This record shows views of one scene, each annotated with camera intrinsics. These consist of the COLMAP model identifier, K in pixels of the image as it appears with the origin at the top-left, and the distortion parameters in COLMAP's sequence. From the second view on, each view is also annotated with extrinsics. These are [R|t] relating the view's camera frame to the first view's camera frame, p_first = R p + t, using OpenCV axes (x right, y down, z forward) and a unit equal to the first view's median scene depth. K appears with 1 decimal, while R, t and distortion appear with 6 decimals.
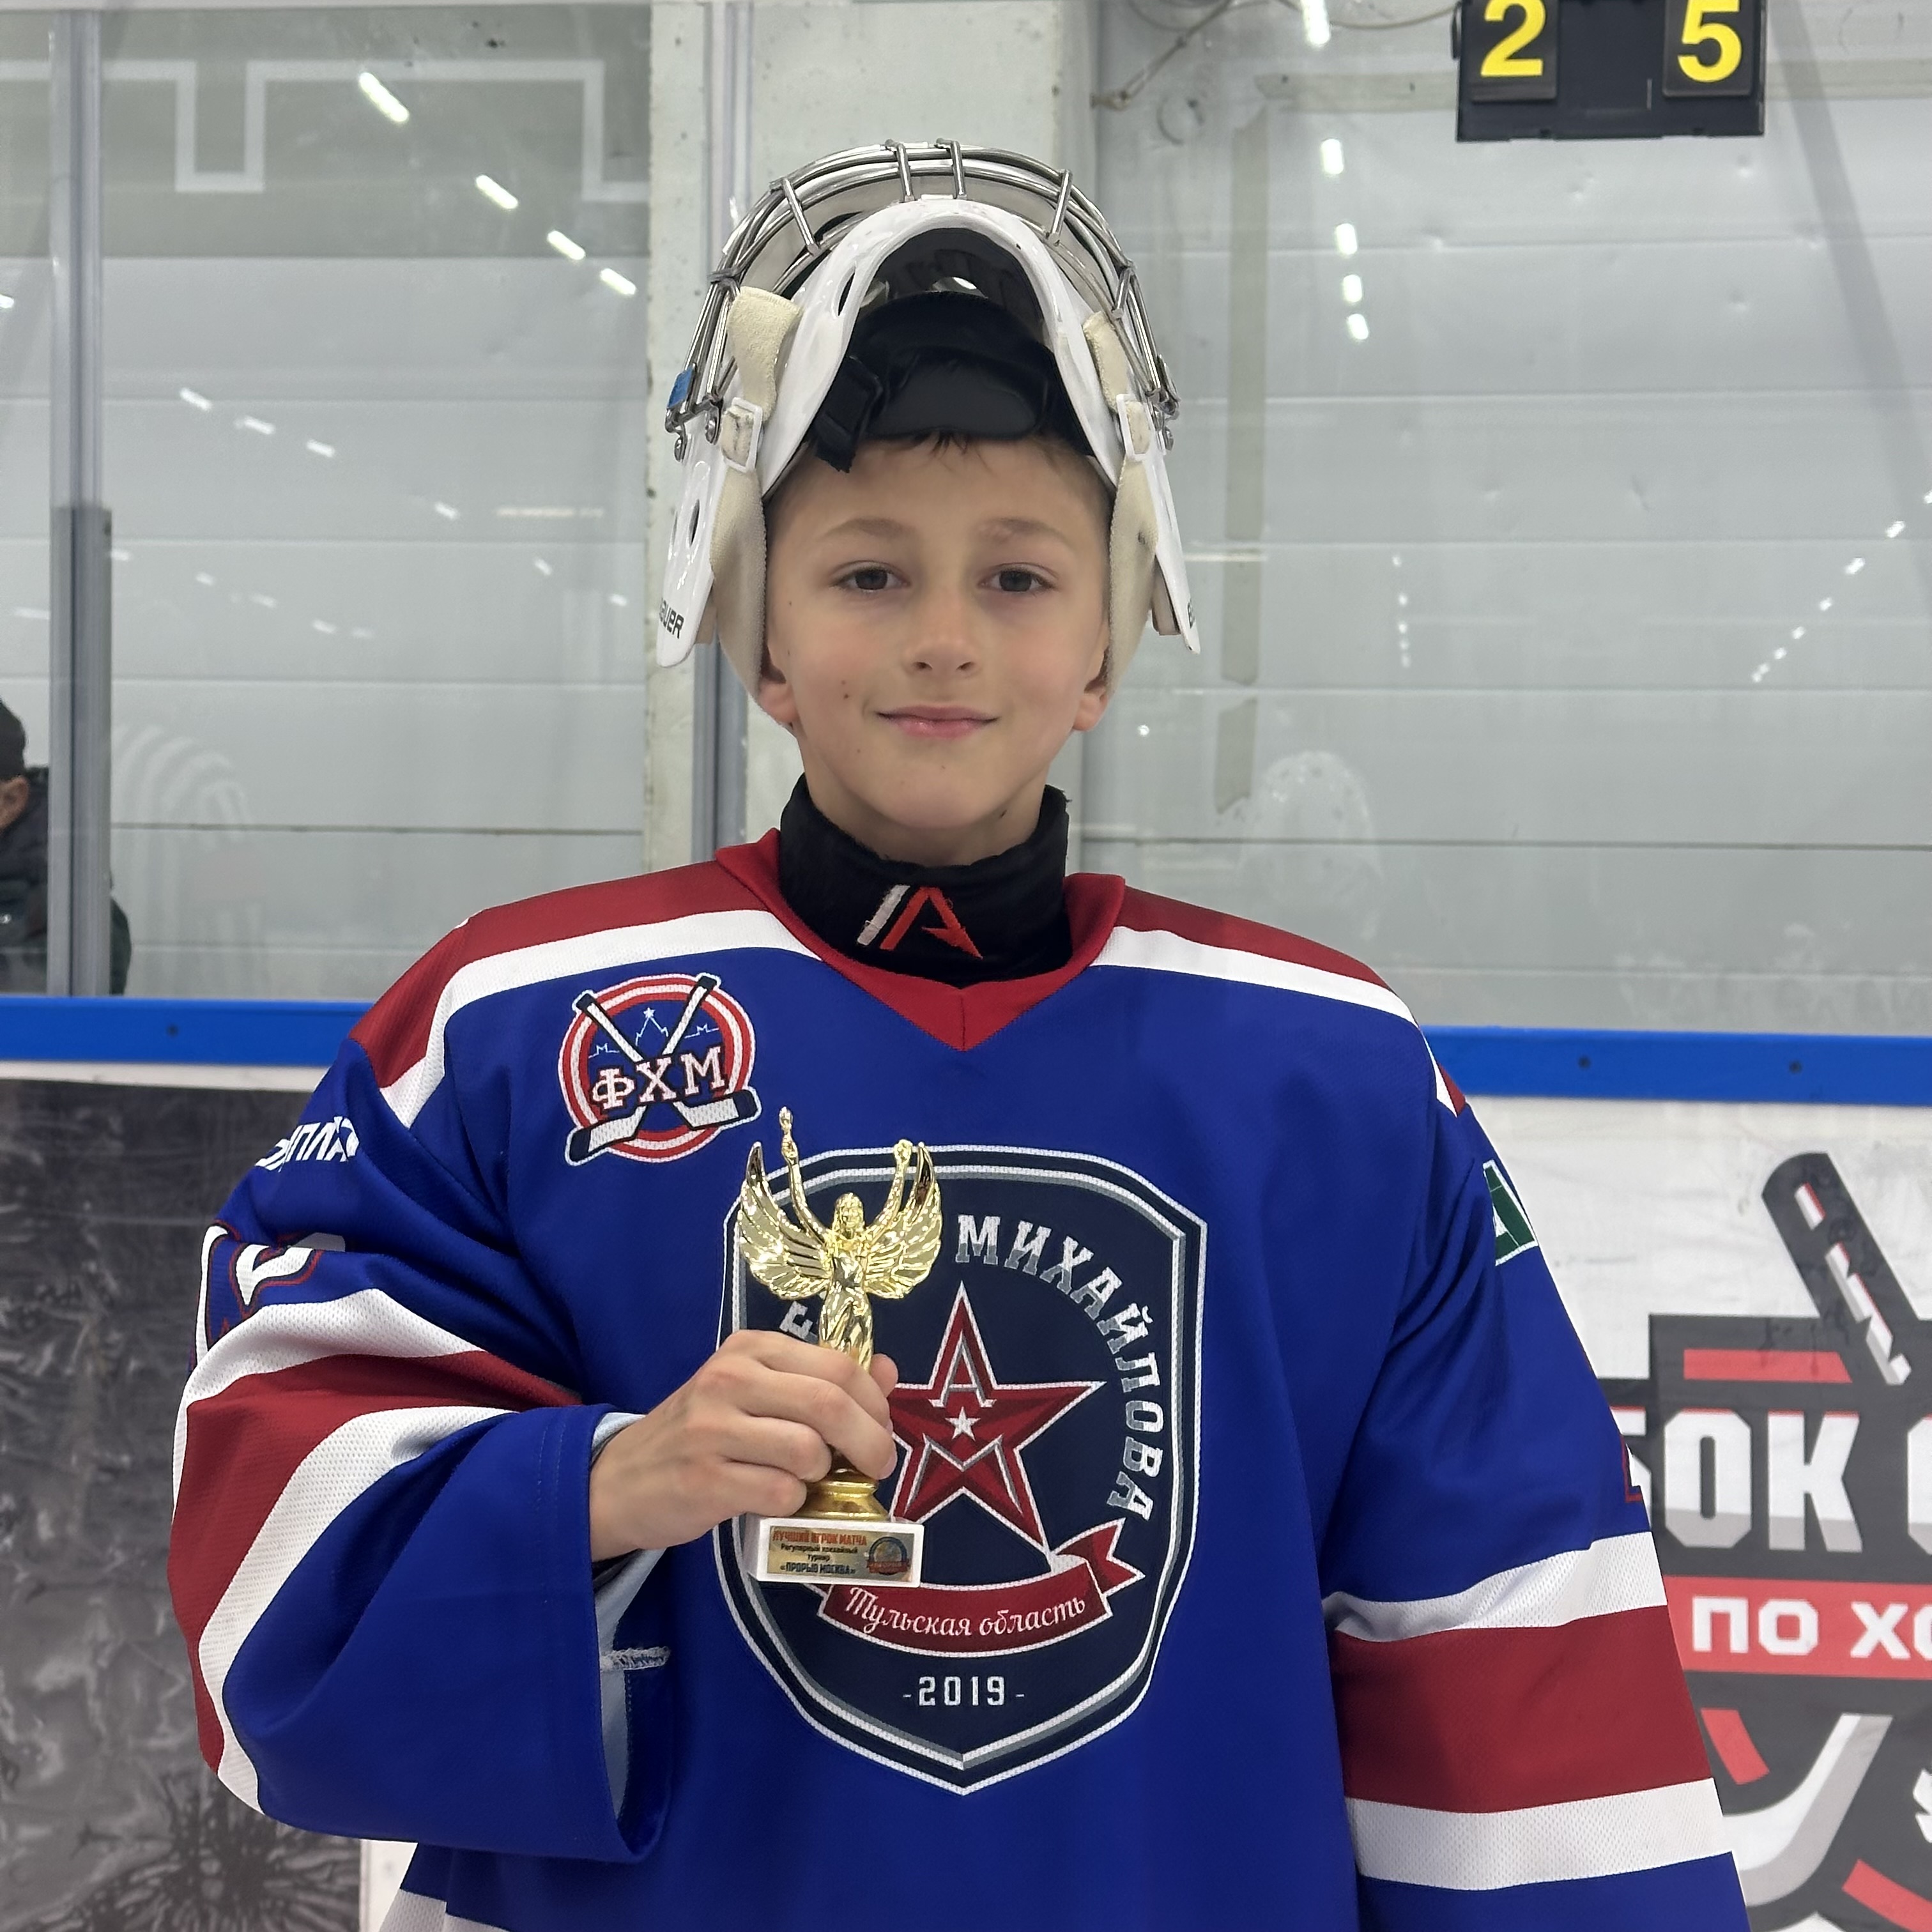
lens RADIAL K [[3536.9, 0, 948.0], [0, 3536.9, 1004.5], [0, 0, 1]] dist [0.141278, 0.000000]
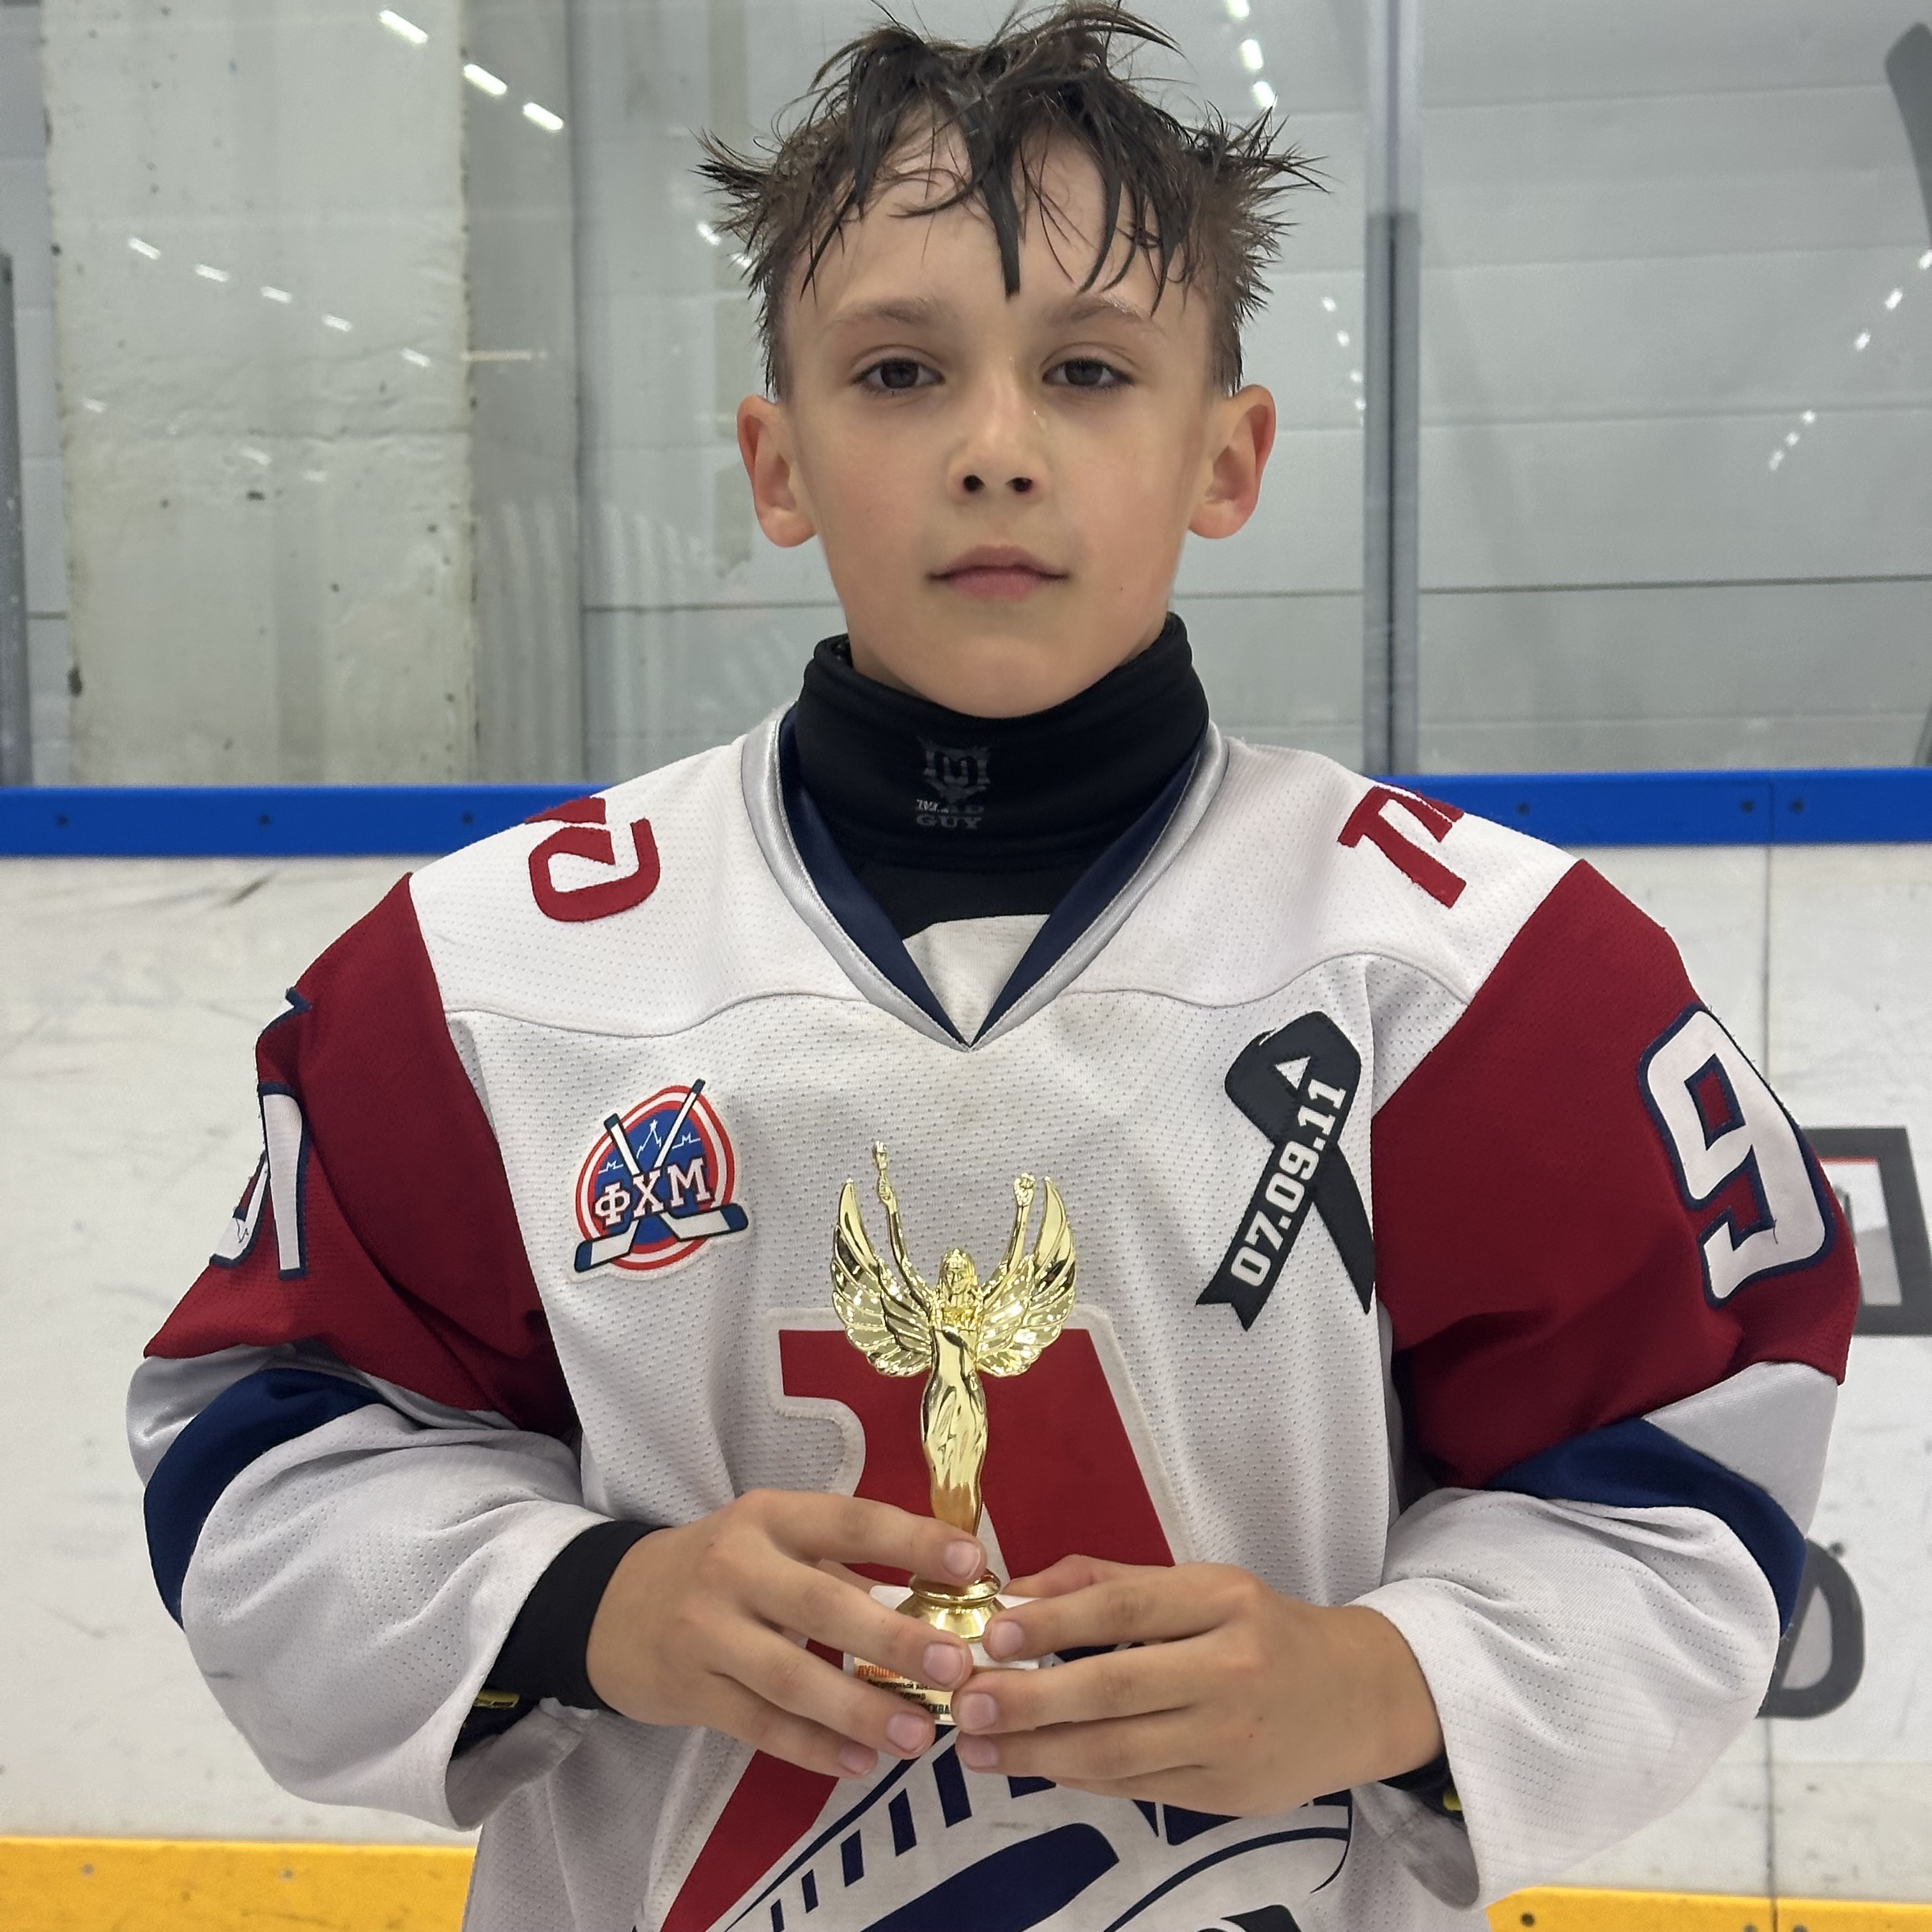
lens RADIAL K [[3536.9, 0, 989.6], [0, 3536.9, 997.6], [0, 0, 1]] dist [0.141278, 0.000000]
pose [[0.999538, -0.030341, 0.001958, 0.157477], [0.030193, 0.998120, 0.053343, 0.011764], [-0.003573, -0.053259, 0.998574, 0.031467]]
